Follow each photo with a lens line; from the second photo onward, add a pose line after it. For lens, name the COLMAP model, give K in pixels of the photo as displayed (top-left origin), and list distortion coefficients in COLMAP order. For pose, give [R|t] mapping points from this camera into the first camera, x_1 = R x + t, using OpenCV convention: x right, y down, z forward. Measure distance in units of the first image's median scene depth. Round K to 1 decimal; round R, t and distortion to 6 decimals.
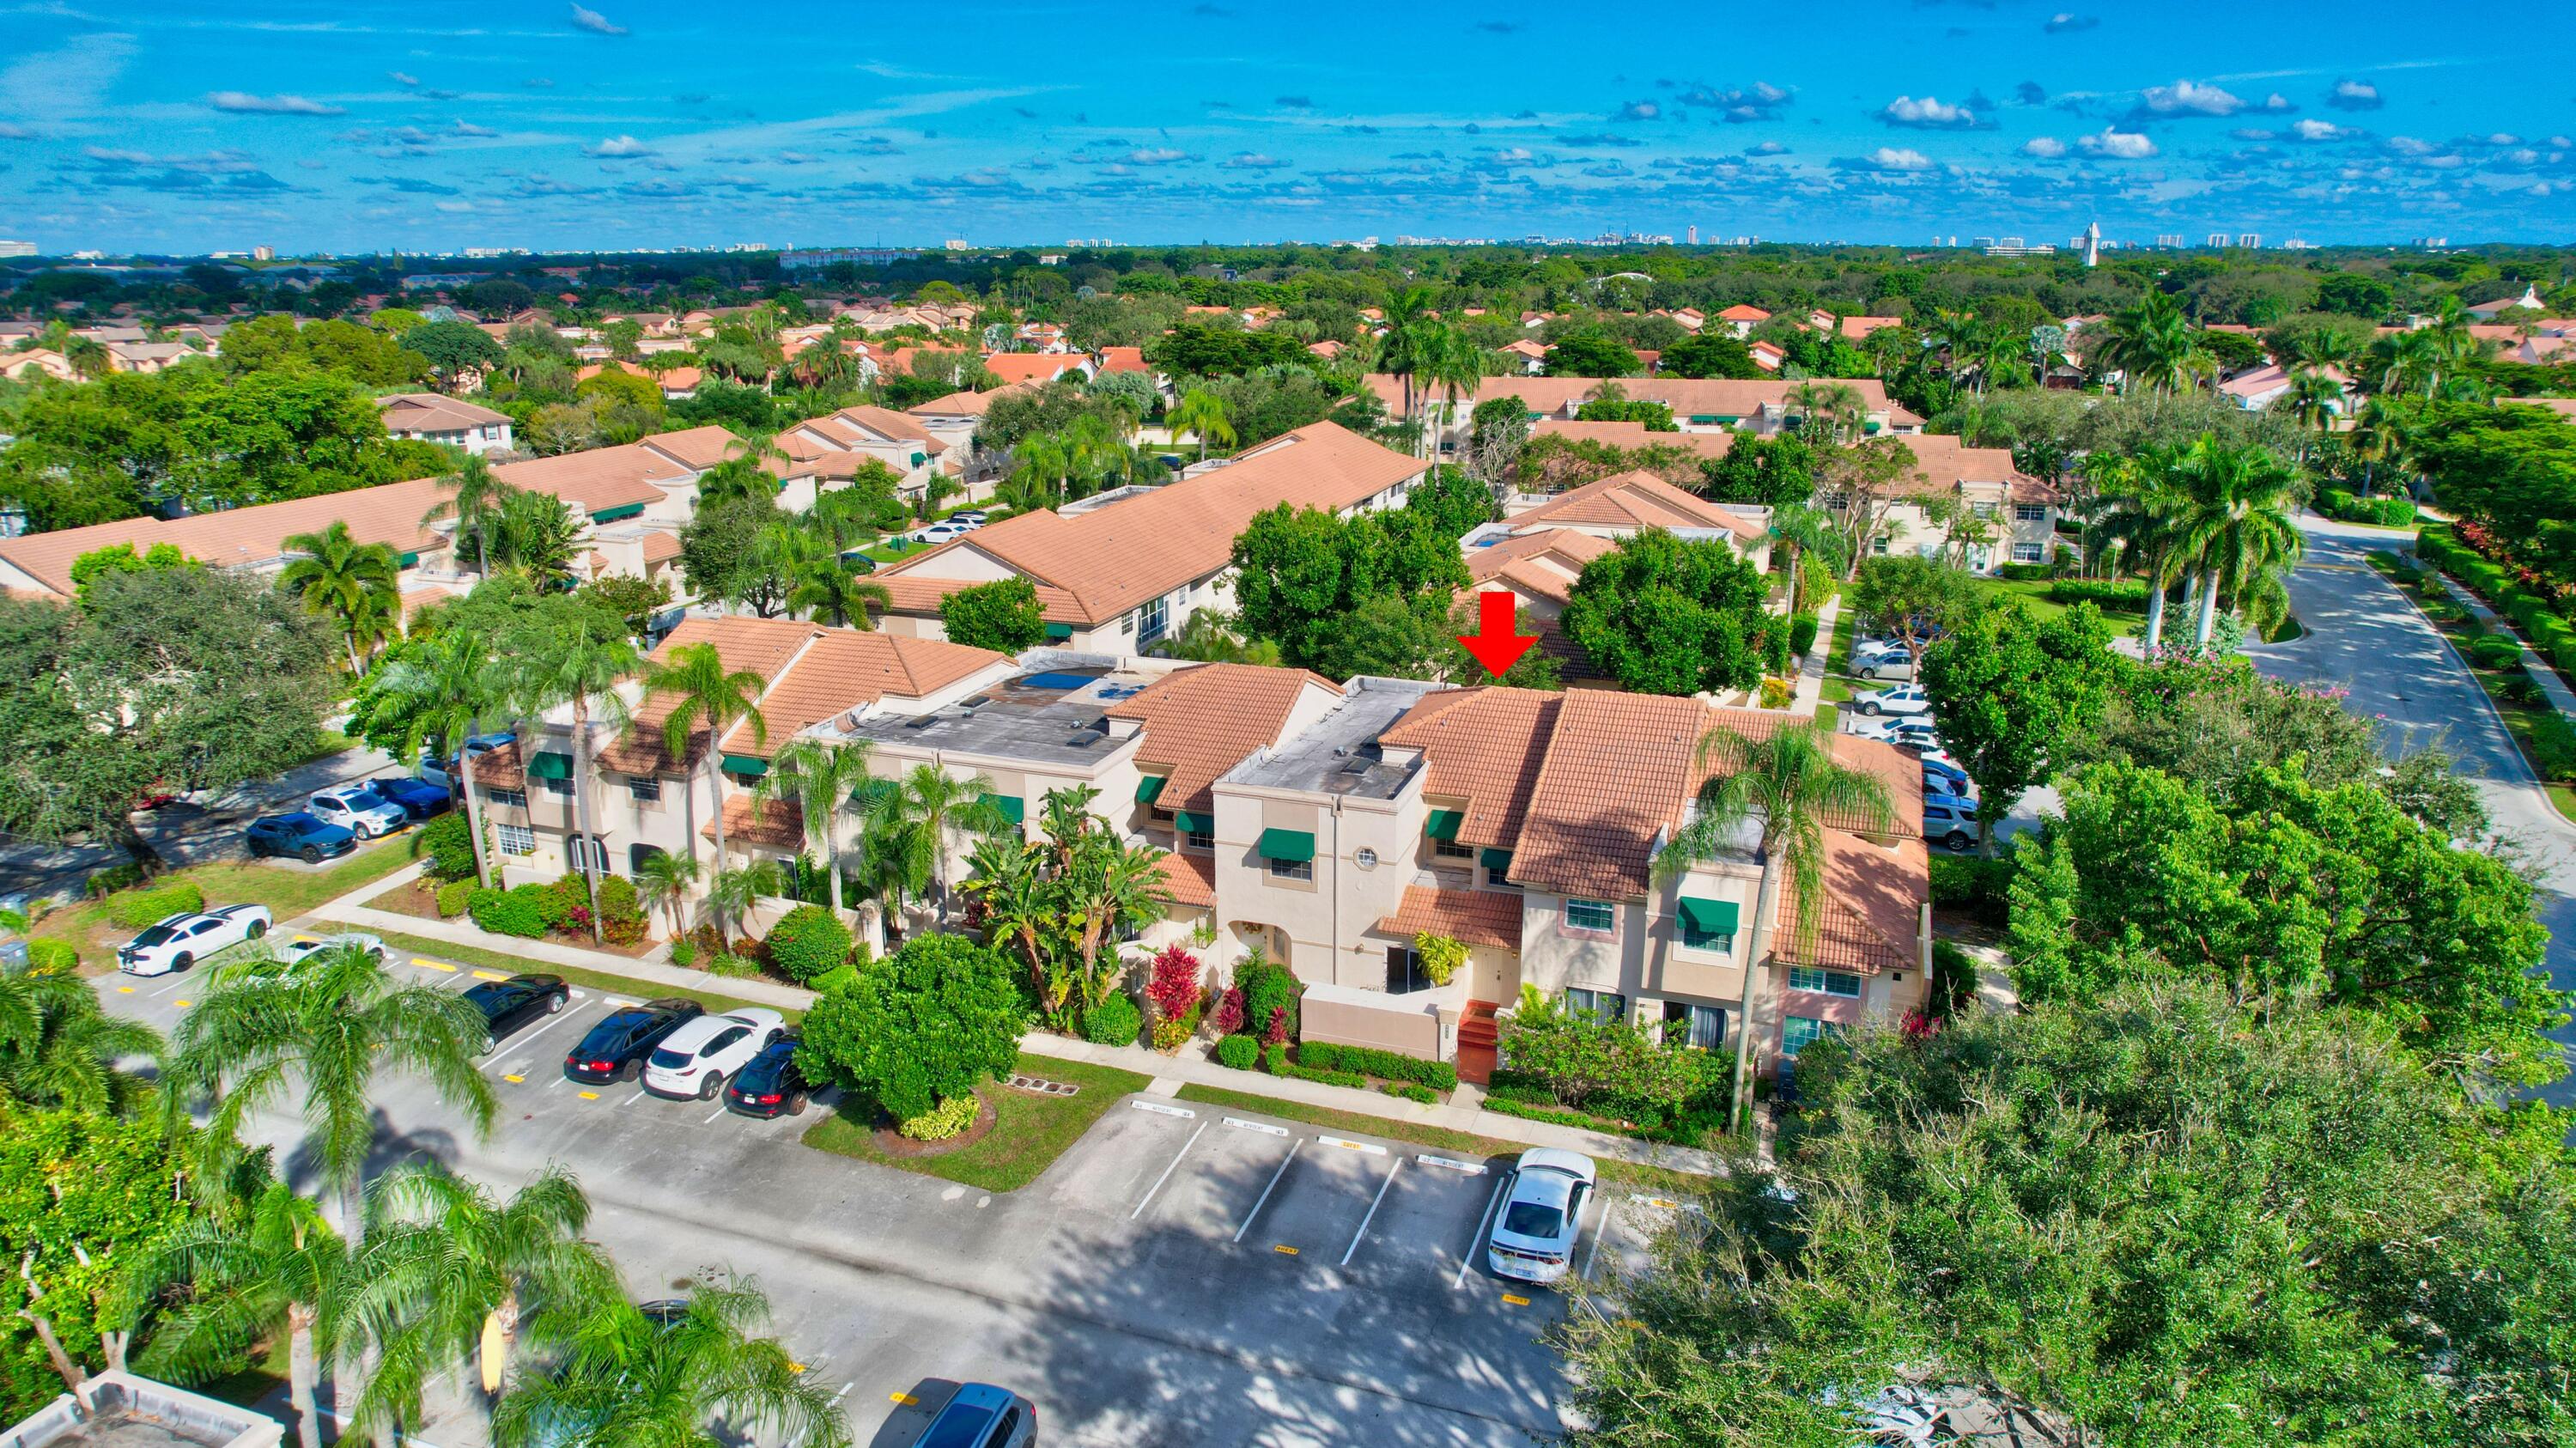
lens RADIAL K [[1628.3, 0, 1292.9], [0, 1628.3, 732.4], [0, 0, 1]] dist [-0.069646, 0.057517]
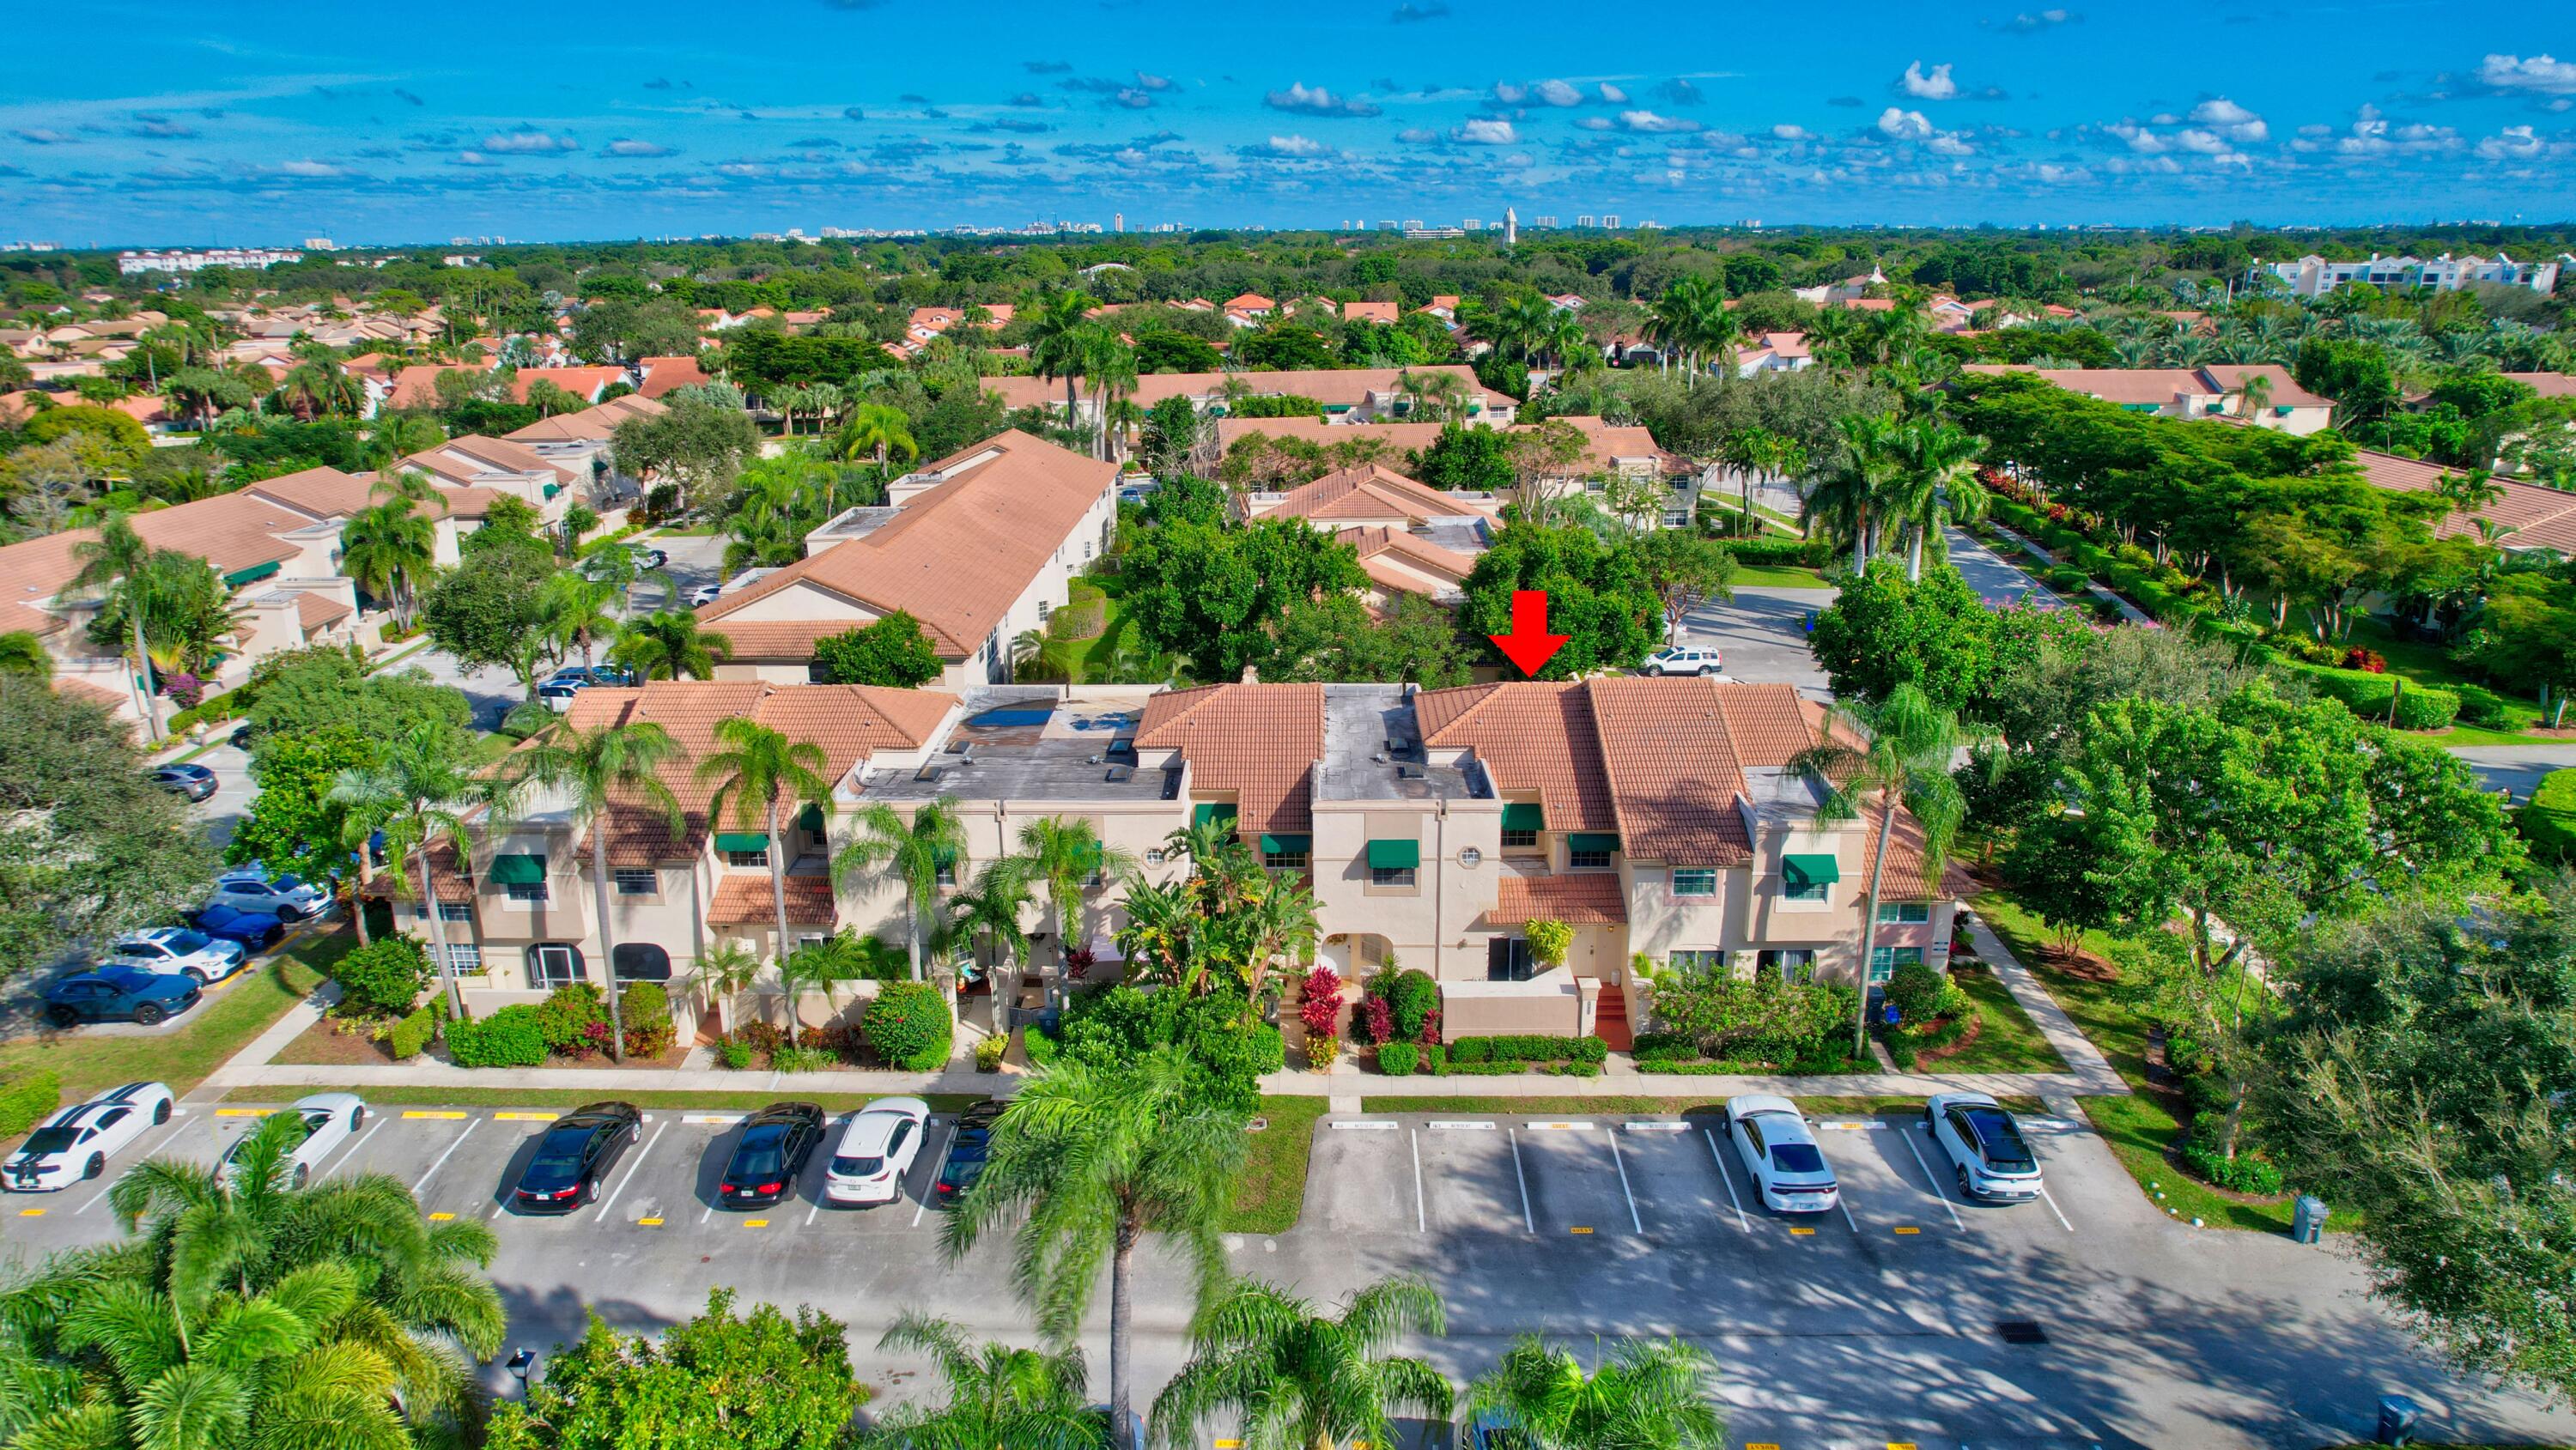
lens RADIAL K [[1628.0, 0, 1286.4], [0, 1628.0, 723.8], [0, 0, 1]] dist [-0.069646, 0.057517]
pose [[0.946152, -0.098797, 0.308277, -0.367020], [0.098420, 0.995003, 0.016814, -0.035818], [-0.308398, 0.014432, 0.951148, 0.037704]]
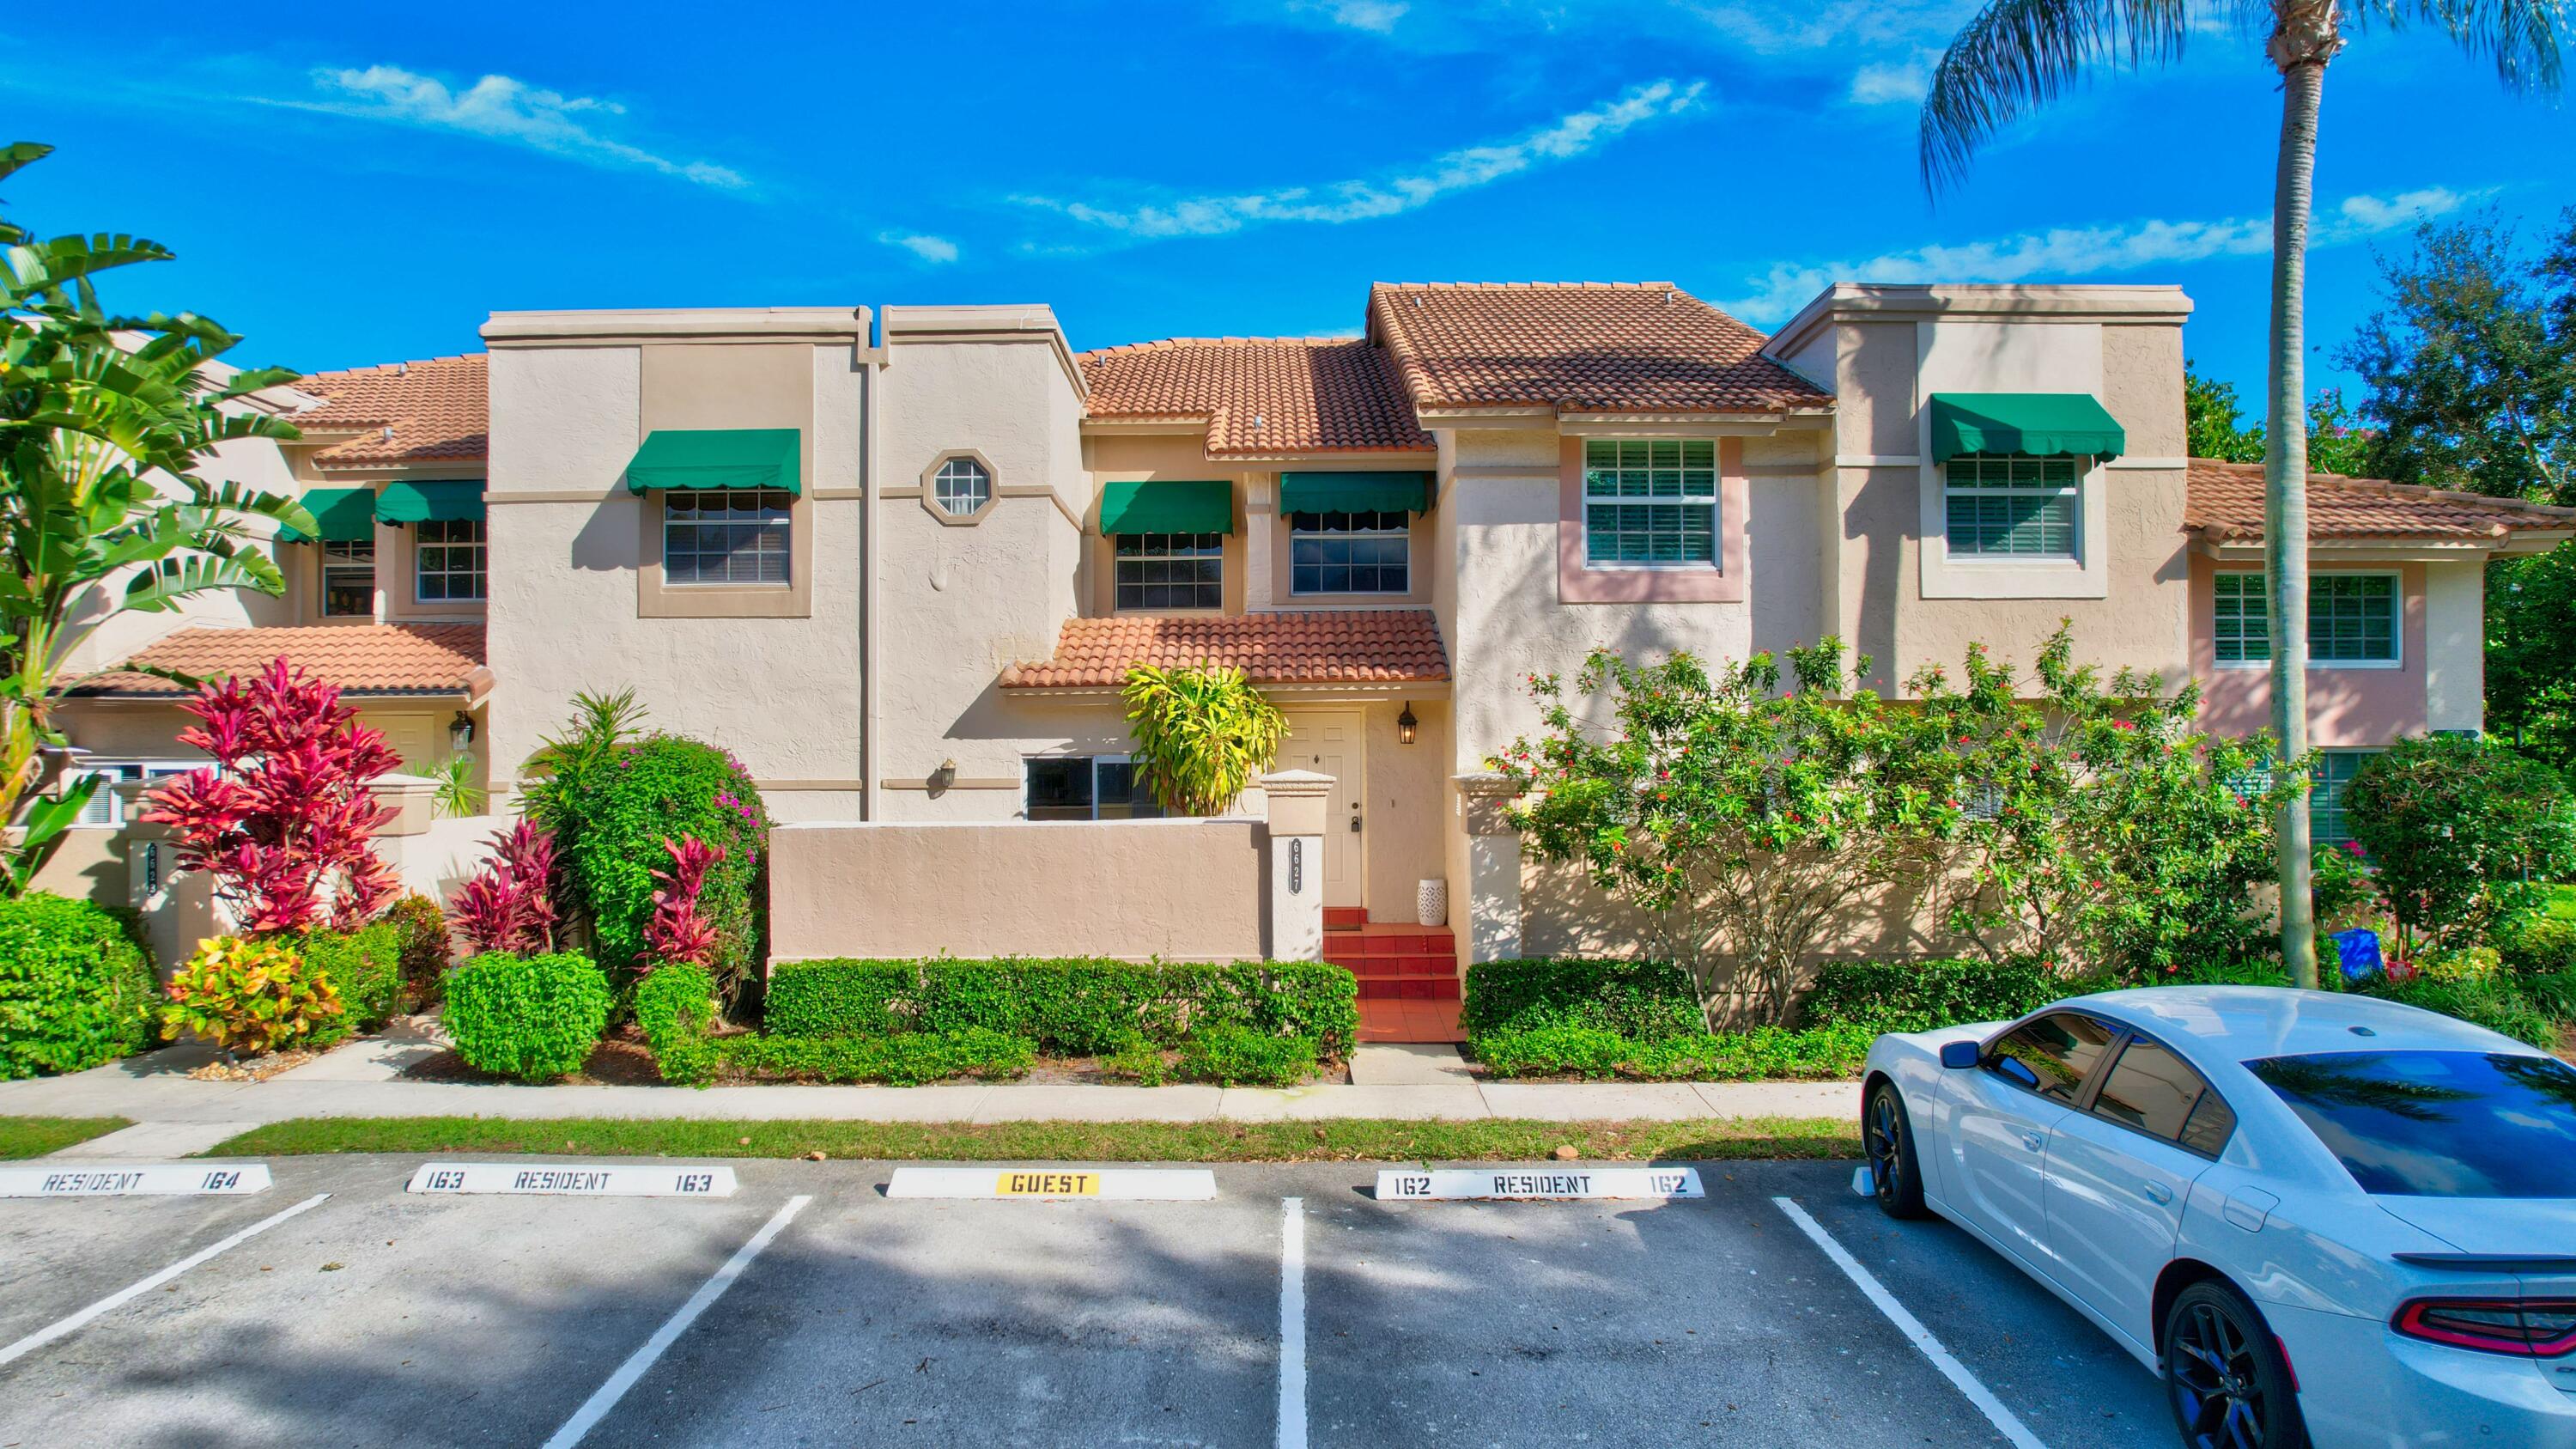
lens RADIAL K [[1628.4, 0, 1288.3], [0, 1628.4, 730.2], [0, 0, 1]] dist [-0.069646, 0.057517]
pose [[0.940259, 0.001290, 0.340459, -0.005443], [0.101560, 0.953402, -0.284095, 0.221023], [-0.324960, 0.301700, 0.896313, 0.661947]]
